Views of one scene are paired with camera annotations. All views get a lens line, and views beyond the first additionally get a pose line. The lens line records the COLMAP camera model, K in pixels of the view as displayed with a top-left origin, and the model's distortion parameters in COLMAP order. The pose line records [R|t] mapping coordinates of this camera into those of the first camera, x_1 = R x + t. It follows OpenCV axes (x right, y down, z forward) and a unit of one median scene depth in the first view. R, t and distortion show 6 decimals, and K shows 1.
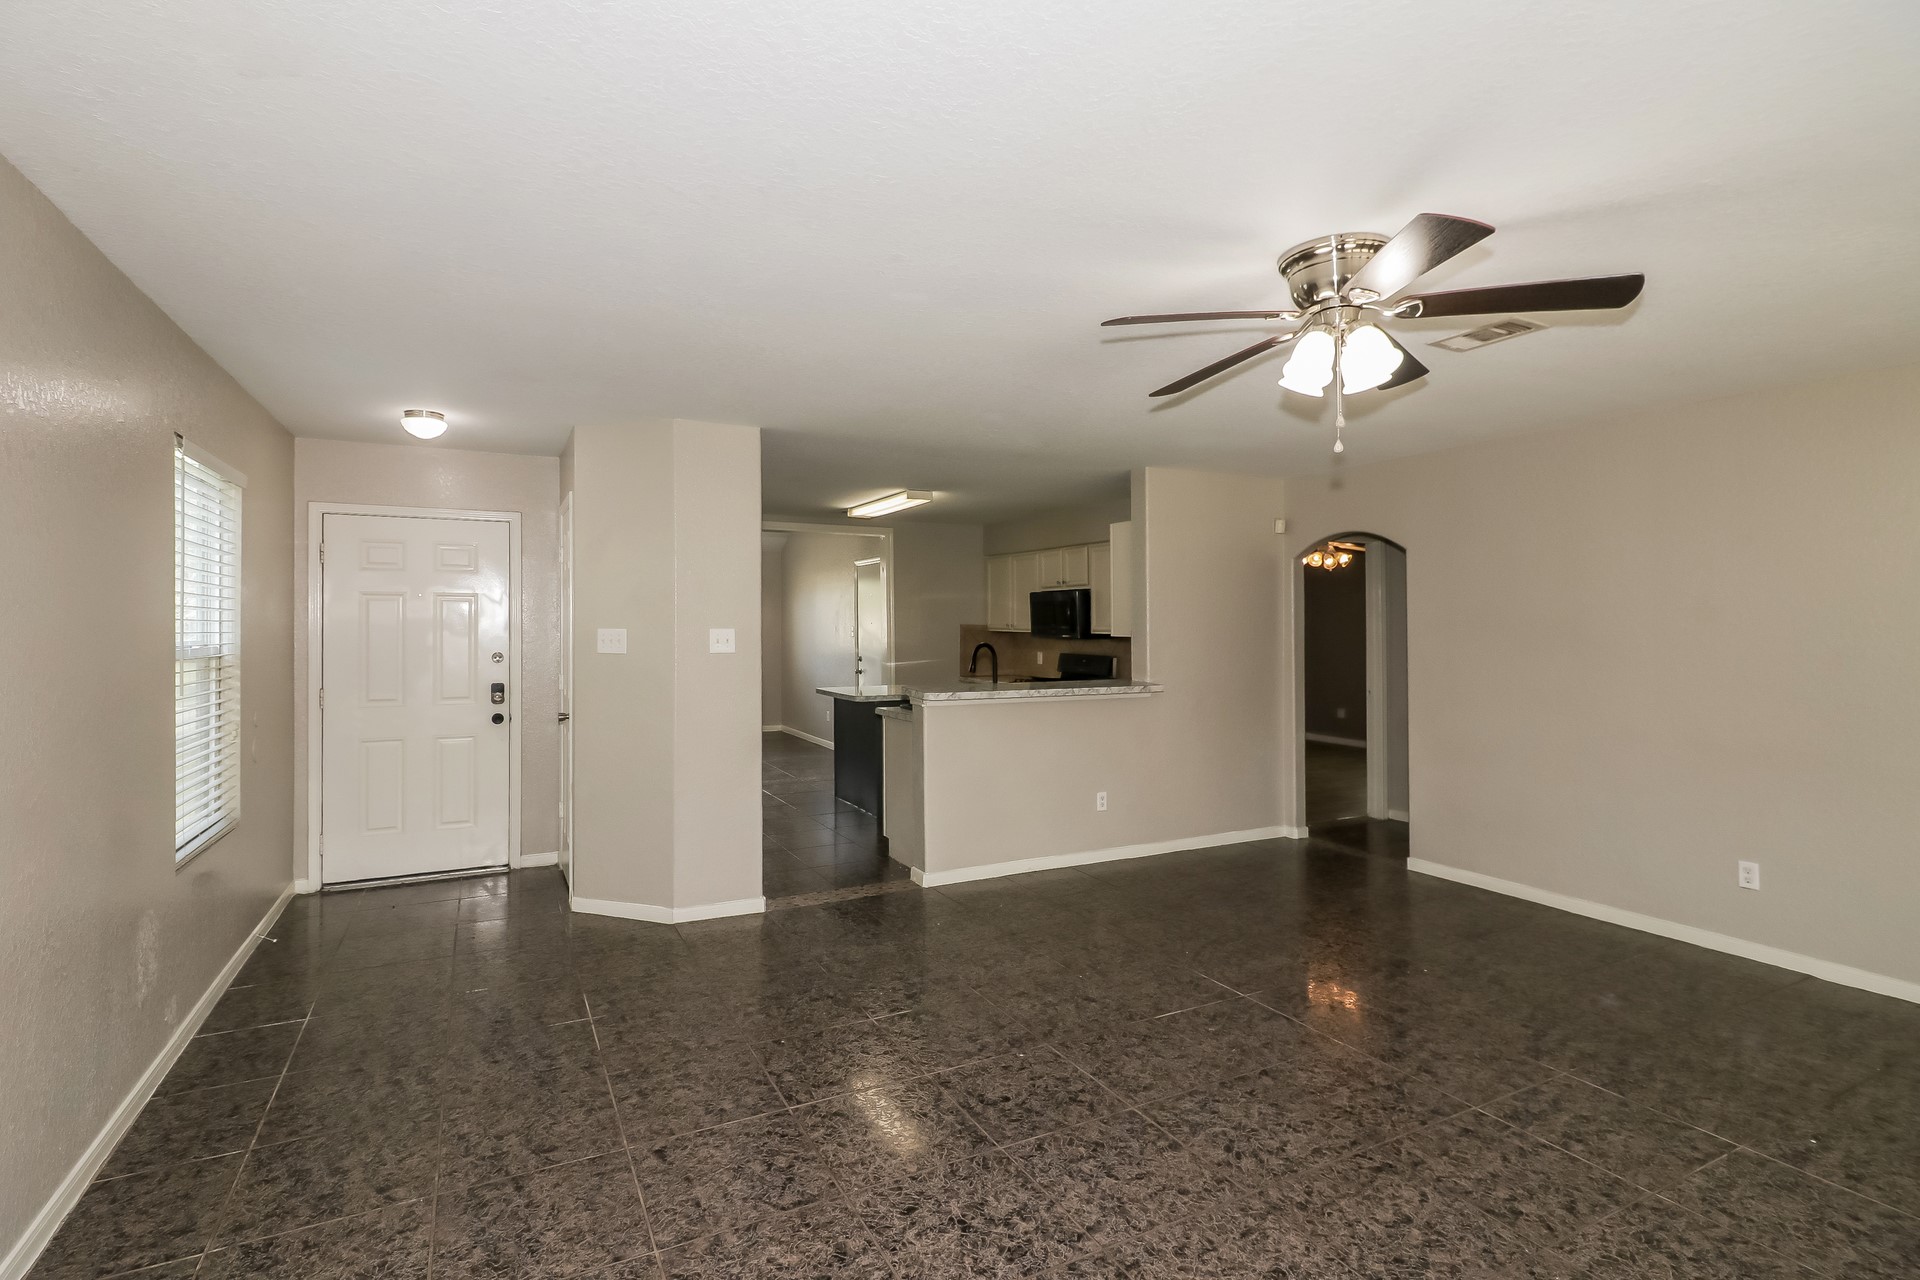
lens RADIAL K [[916.4, 0, 960.0], [0, 916.4, 630.1], [0, 0, 1]] dist [0.000897, 0.000289]
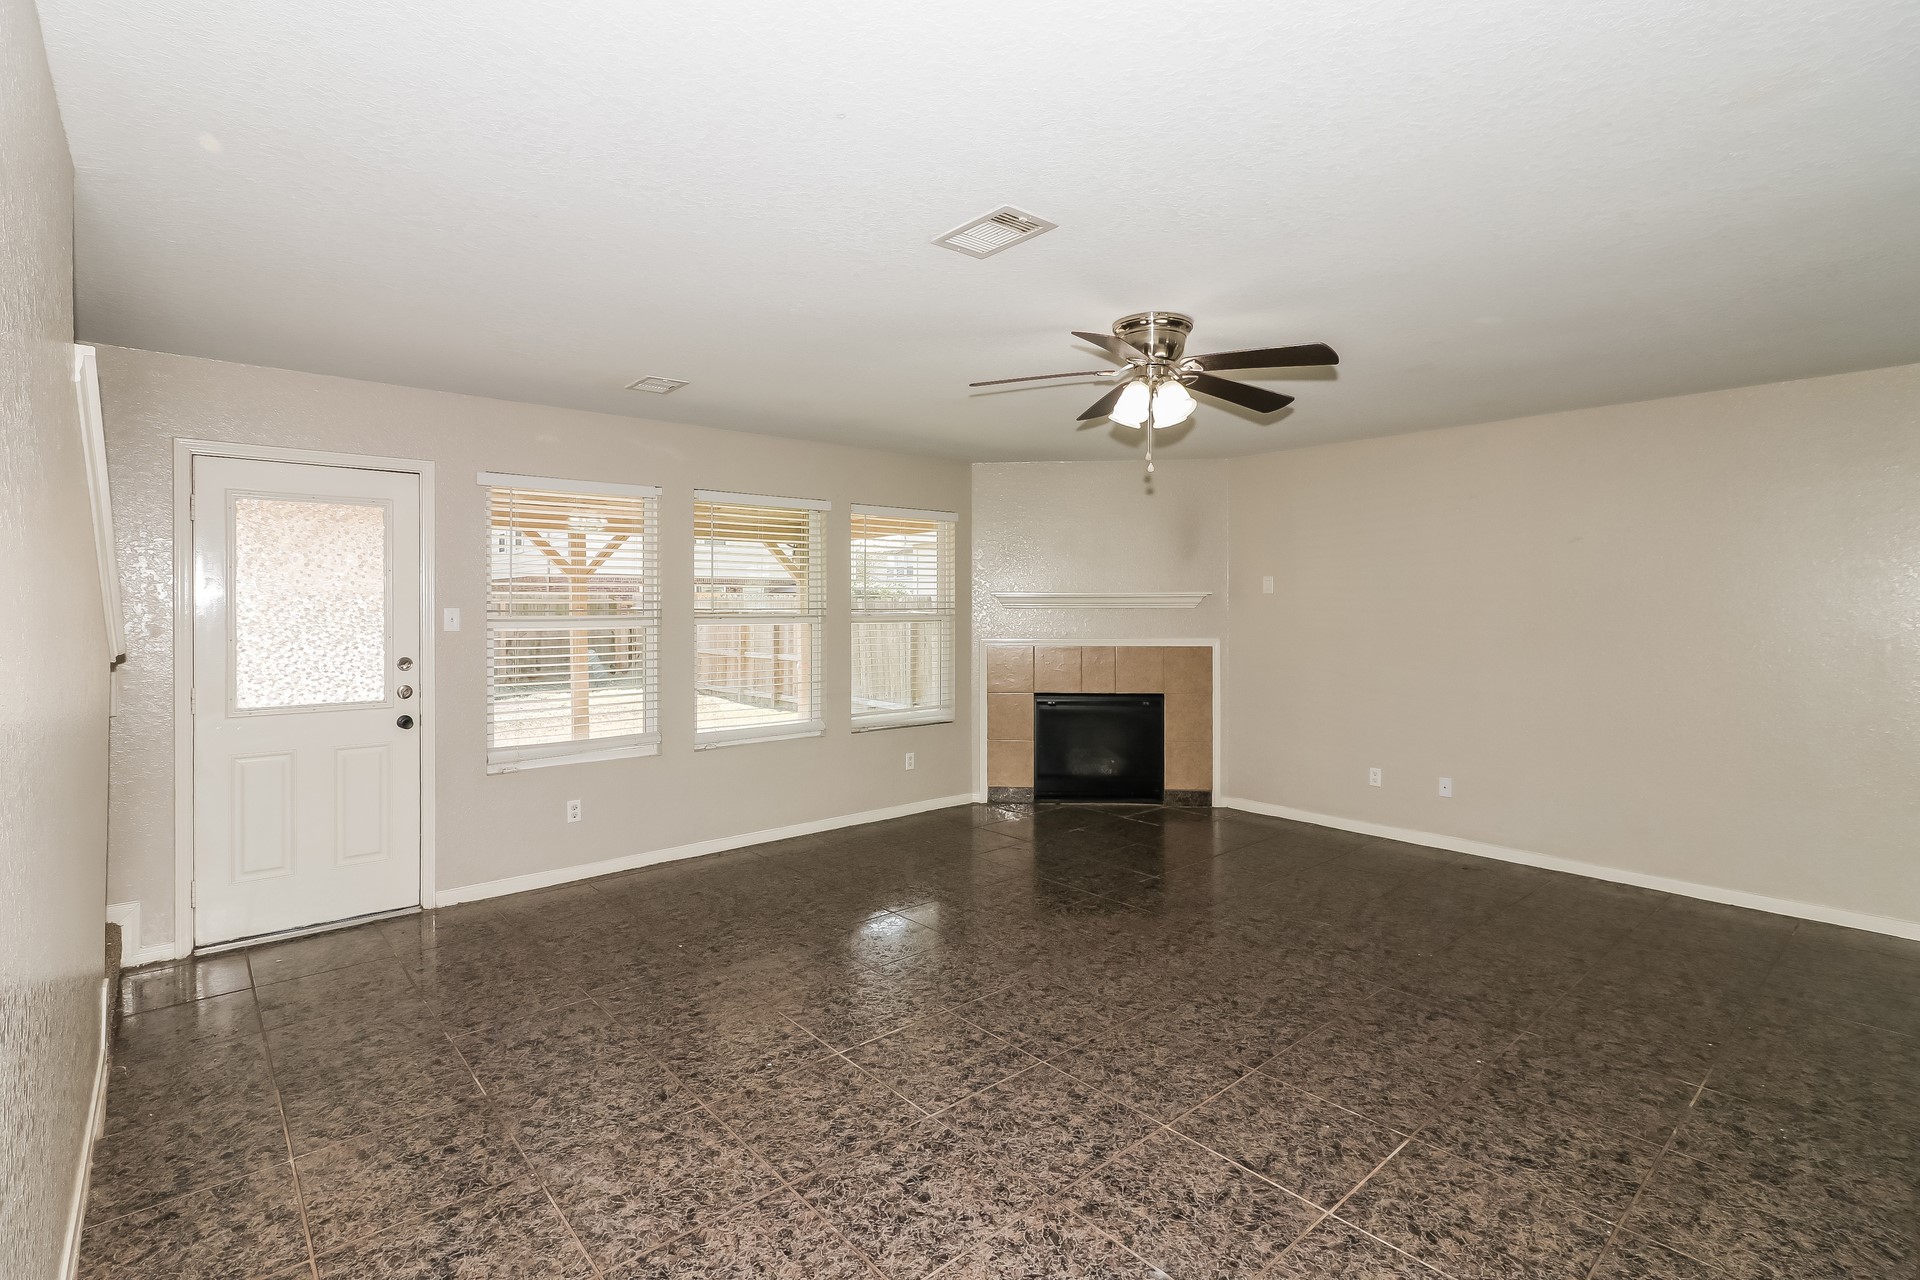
lens RADIAL K [[916.4, 0, 960.3], [0, 916.4, 623.4], [0, 0, 1]] dist [0.000897, 0.000289]
pose [[-0.971935, 0.005500, -0.235187, 0.903828], [-0.001169, 0.999601, 0.028210, -0.013684], [0.235249, 0.027693, -0.971541, 1.997558]]
